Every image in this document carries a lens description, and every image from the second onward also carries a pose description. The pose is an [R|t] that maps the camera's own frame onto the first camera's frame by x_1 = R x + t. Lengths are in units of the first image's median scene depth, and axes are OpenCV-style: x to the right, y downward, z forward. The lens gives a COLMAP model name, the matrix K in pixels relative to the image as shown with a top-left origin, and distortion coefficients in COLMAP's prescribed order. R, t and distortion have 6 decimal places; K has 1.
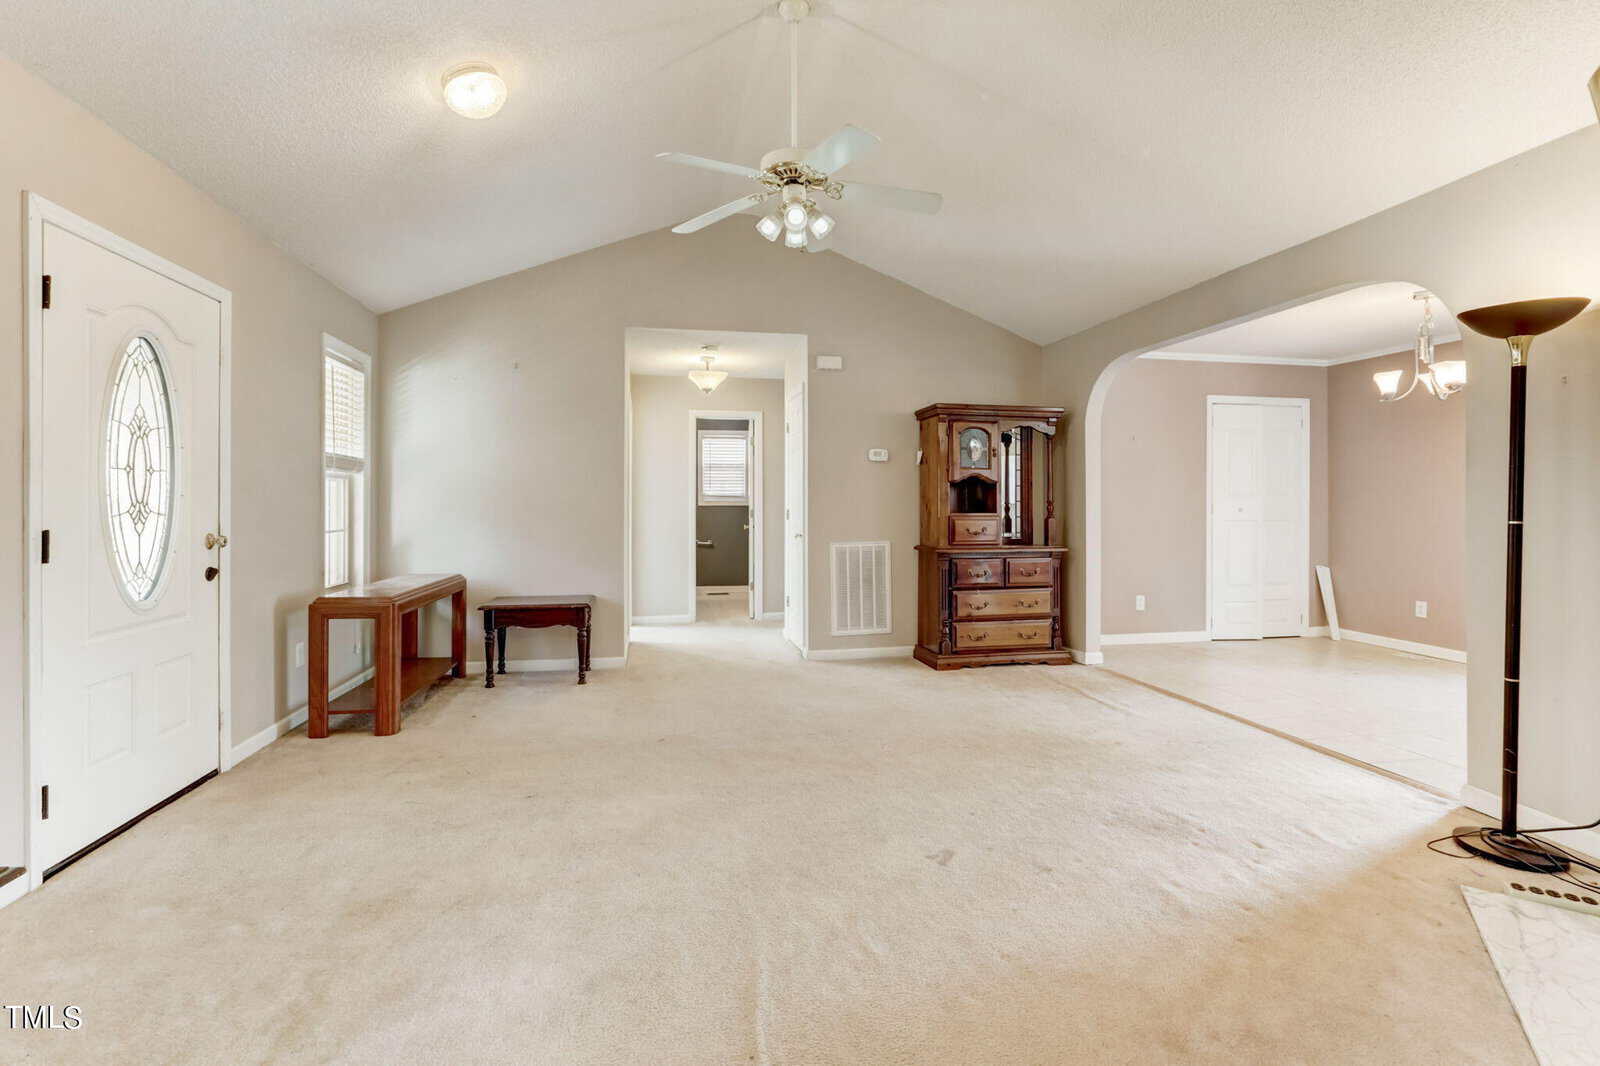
lens RADIAL K [[736.2, 0, 796.5], [0, 736.2, 502.0], [0, 0, 1]] dist [-0.025168, 0.015261]
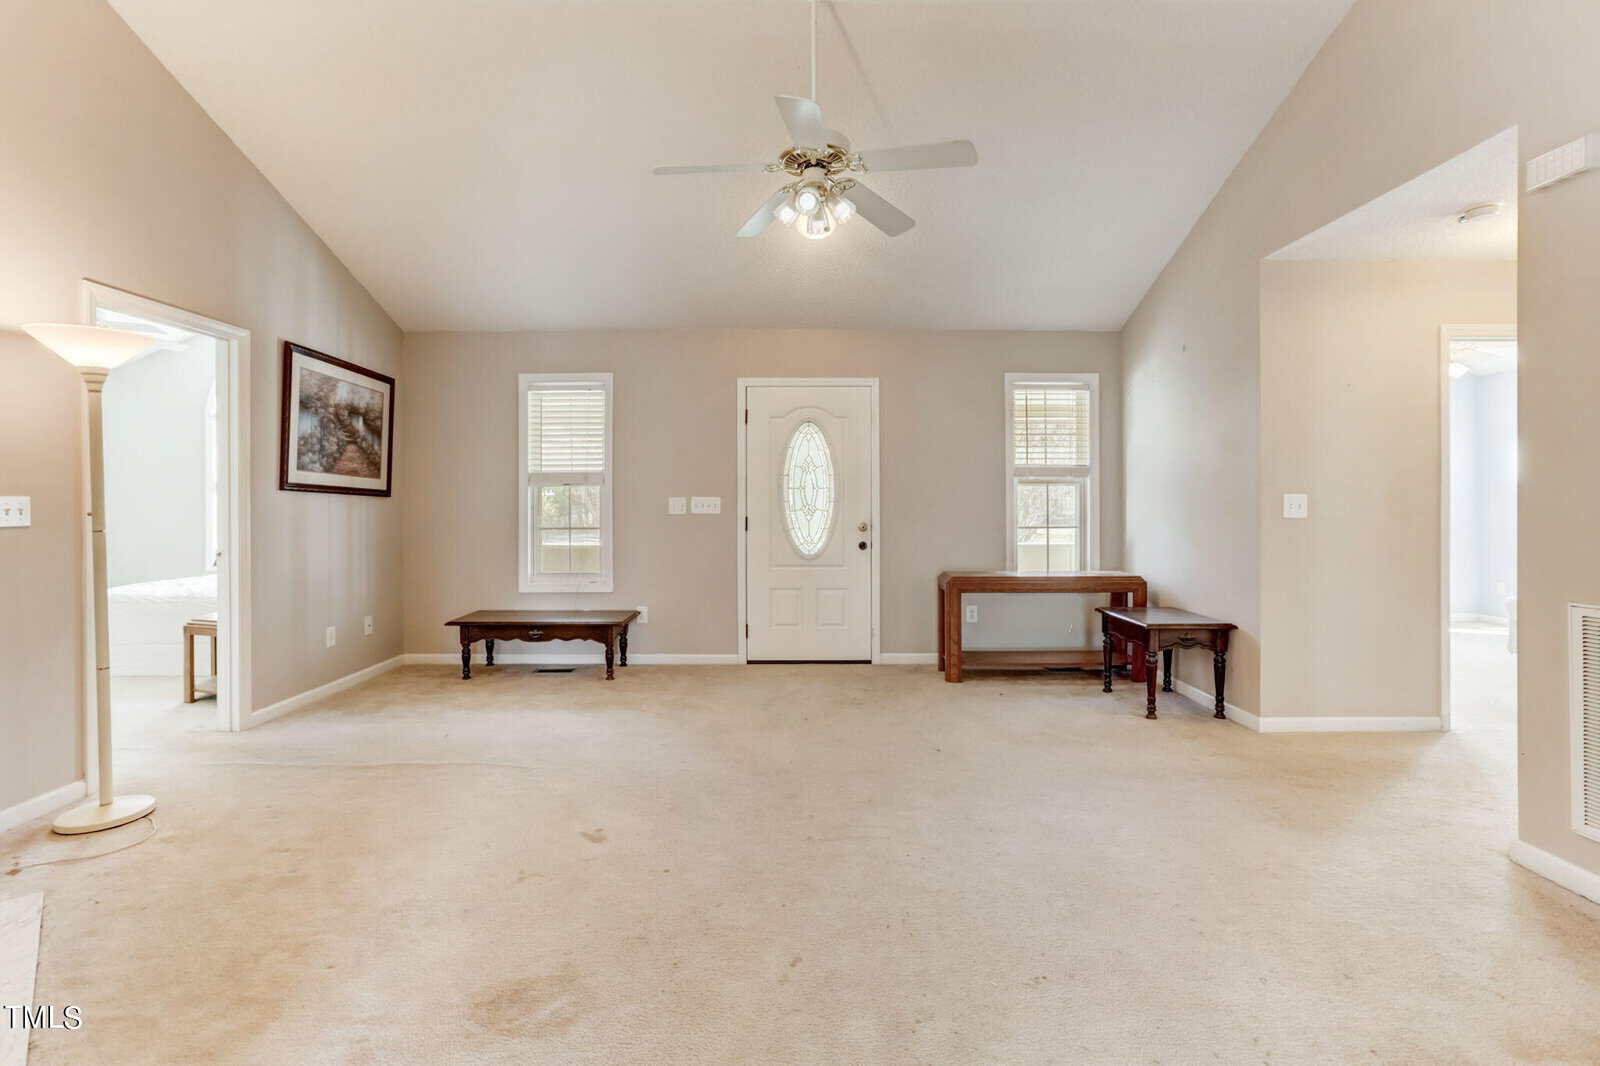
lens RADIAL K [[736.2, 0, 796.5], [0, 736.2, 502.0], [0, 0, 1]] dist [-0.025168, 0.015261]
pose [[-0.199243, -0.001253, -0.979949, 0.530926], [0.008749, 0.999957, -0.003058, -0.000128], [0.979911, -0.009183, -0.199224, 0.671549]]
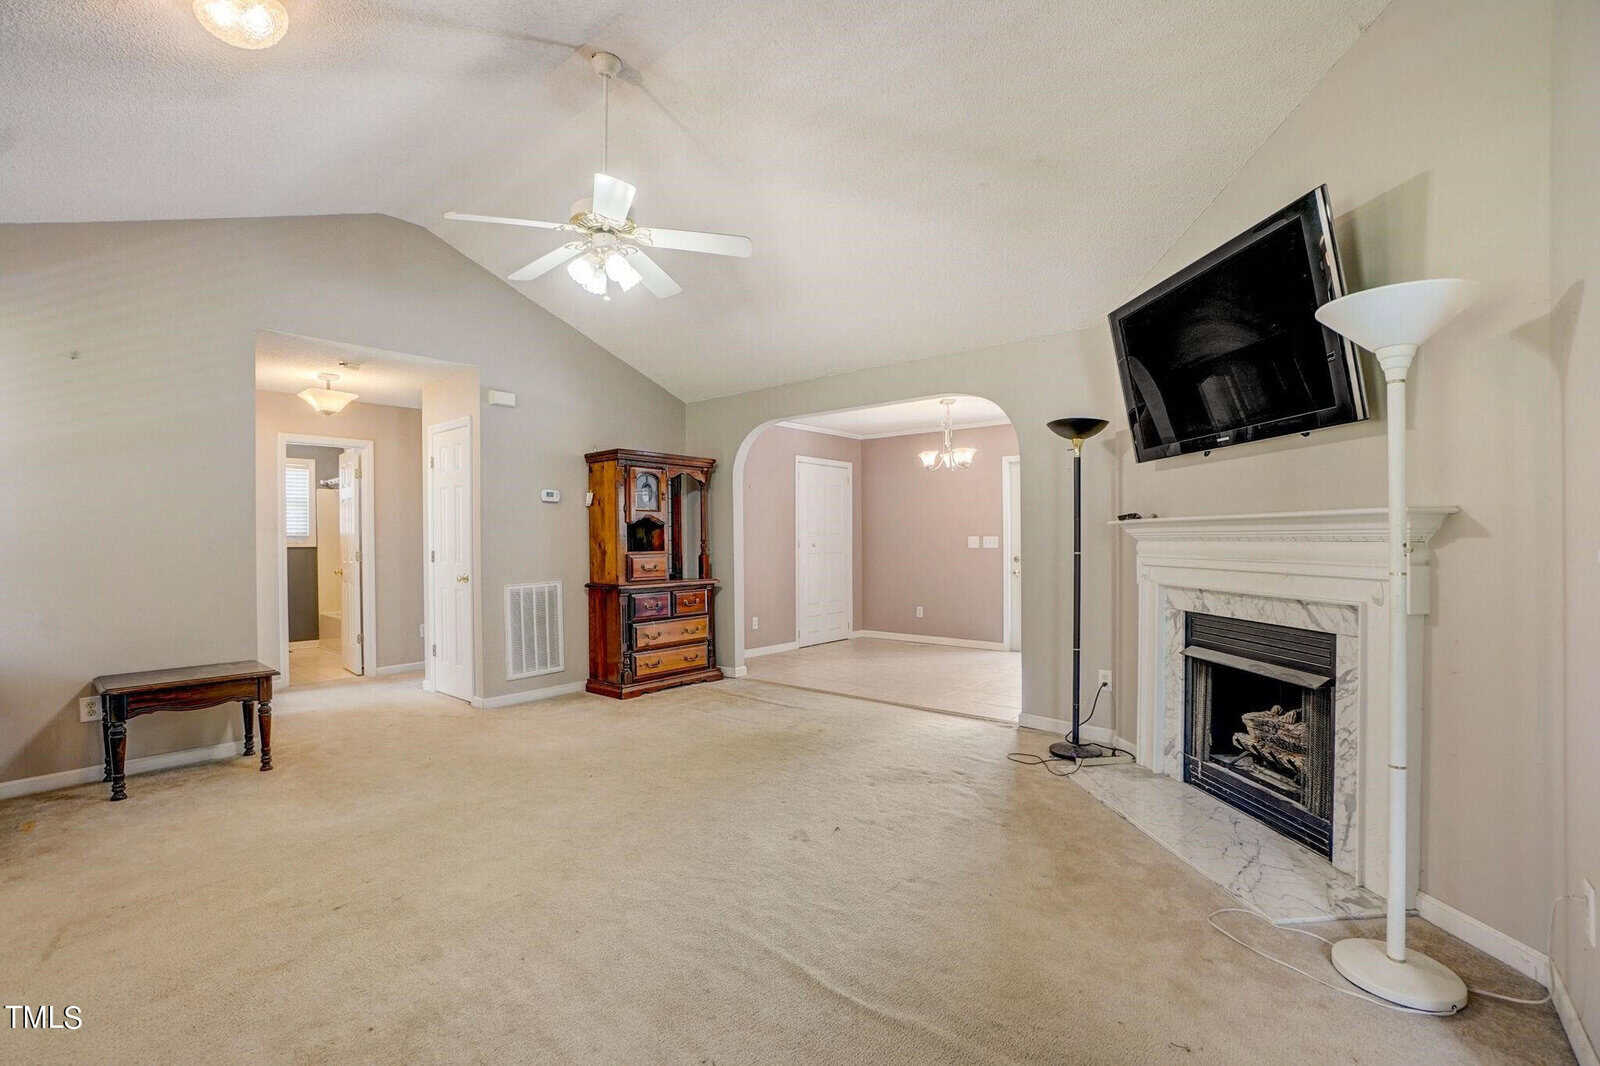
lens RADIAL K [[707.2, 0, 795.8], [0, 707.2, 543.1], [0, 0, 1]] dist [-0.049622, 0.000195]
pose [[0.786921, -0.009963, 0.616974, -0.230819], [0.005489, 0.999943, 0.009146, -0.005865], [-0.617030, -0.003811, 0.786931, 0.039615]]
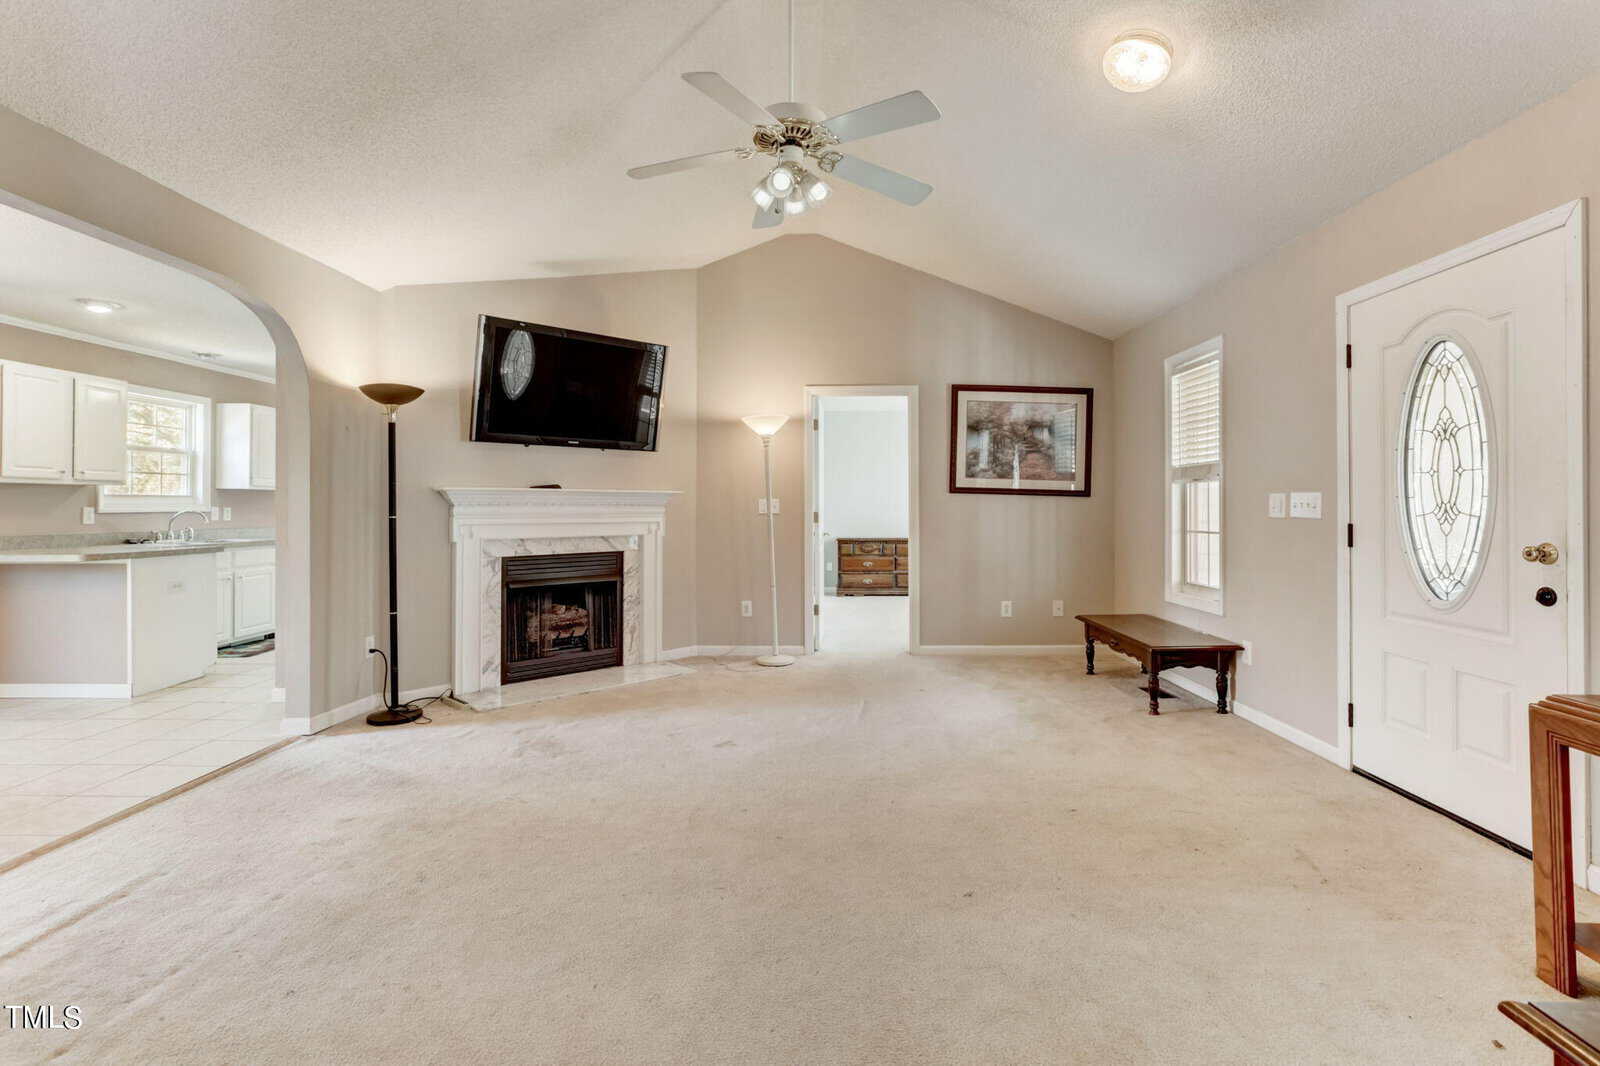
lens RADIAL K [[736.2, 0, 796.5], [0, 736.2, 502.0], [0, 0, 1]] dist [-0.025168, 0.015261]
pose [[-0.975664, 0.002057, 0.219260, -0.117753], [-0.000275, 0.999944, -0.010604, 0.004706], [-0.219269, -0.010406, -0.975609, 1.075458]]
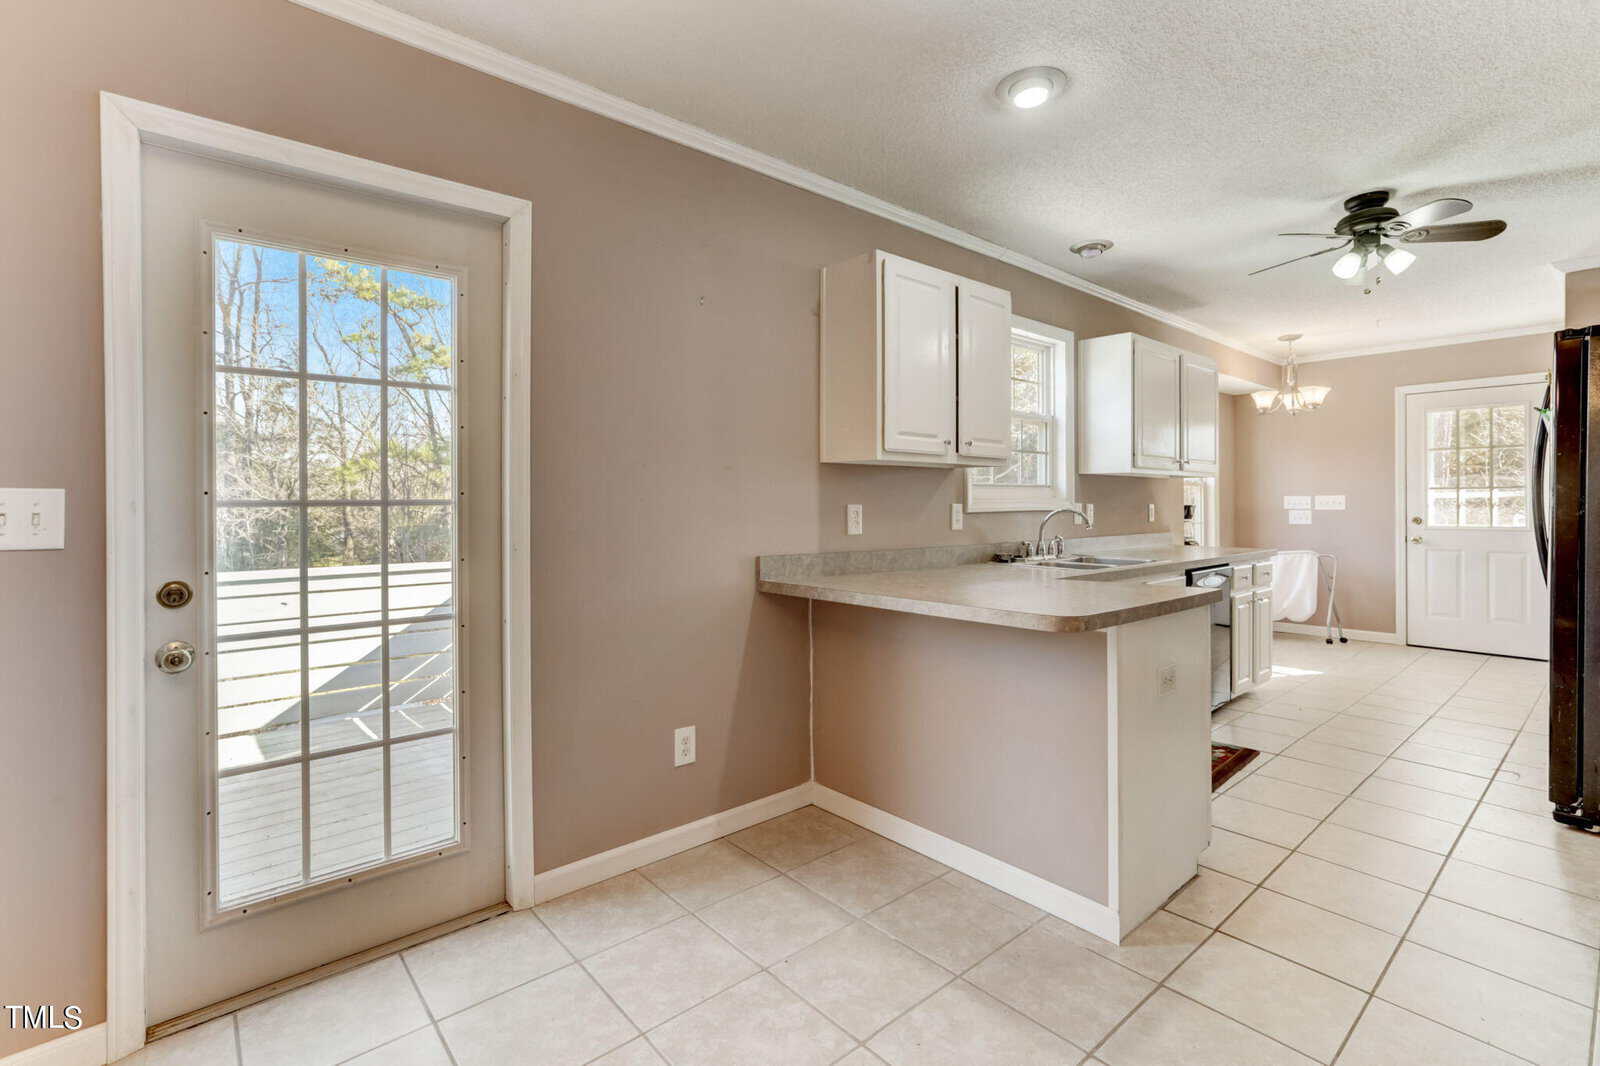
lens RADIAL K [[736.2, 0, 796.5], [0, 736.2, 502.0], [0, 0, 1]] dist [-0.025168, 0.015261]
pose [[-0.496881, 0.000498, 0.867818, 0.545345], [-0.002669, 0.999994, -0.002102, 0.002091], [-0.867814, -0.003361, -0.496877, 0.760085]]
